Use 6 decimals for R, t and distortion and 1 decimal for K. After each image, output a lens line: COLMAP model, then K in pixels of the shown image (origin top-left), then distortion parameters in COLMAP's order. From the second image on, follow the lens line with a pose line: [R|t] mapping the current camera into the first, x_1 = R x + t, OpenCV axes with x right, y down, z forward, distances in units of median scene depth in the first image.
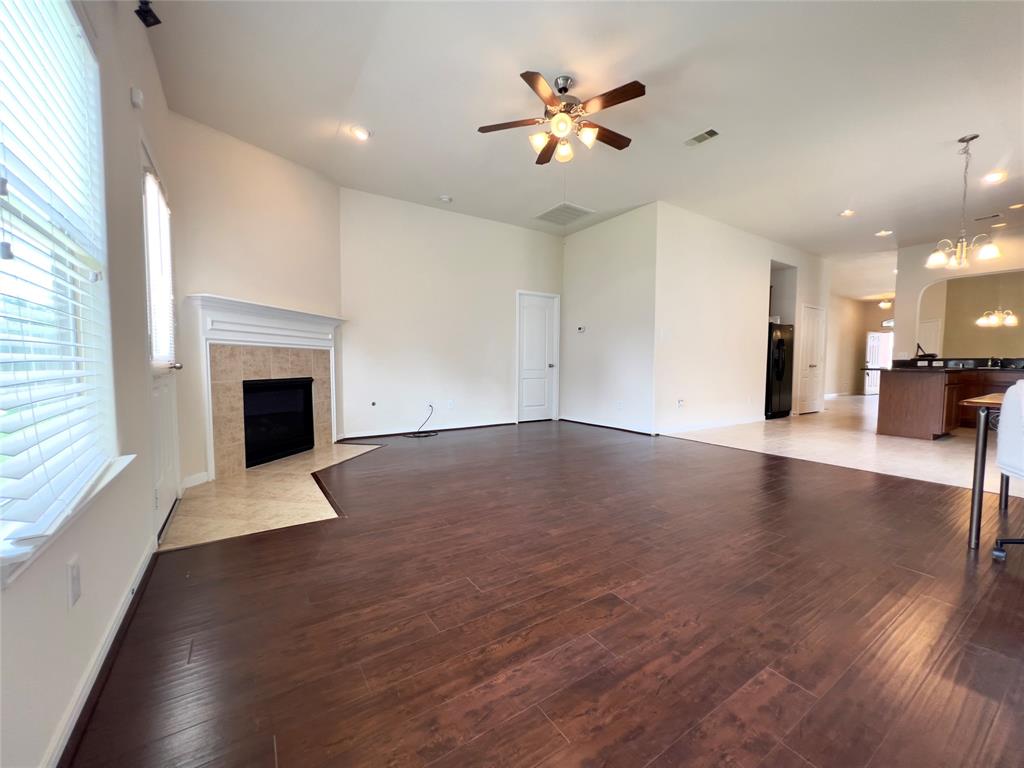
lens RADIAL K [[414.5, 0, 512.0], [0, 414.5, 384.0], [0, 0, 1]] dist [0.000733, 0.000135]
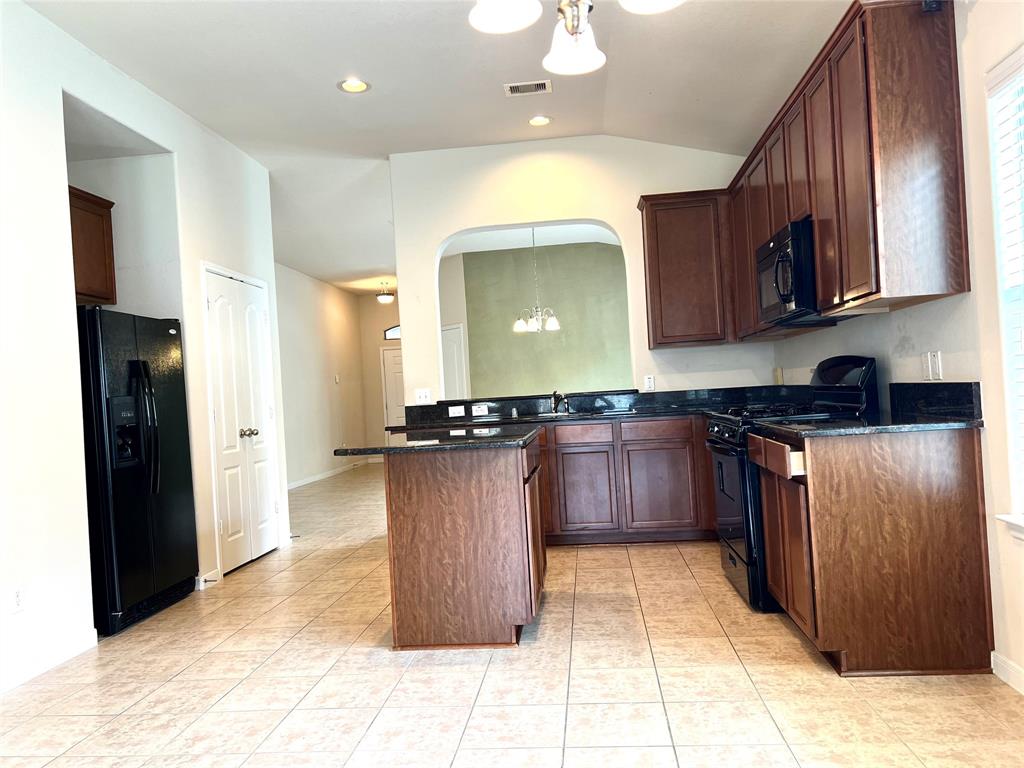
lens RADIAL K [[772.6, 0, 512.0], [0, 772.6, 384.0], [0, 0, 1]] dist [0.001375, 0.000045]
pose [[0.636396, -0.037232, 0.770463, 0.378990], [0.104498, 0.993788, -0.038291, -0.040667], [-0.764251, 0.104880, 0.636333, 0.412436]]
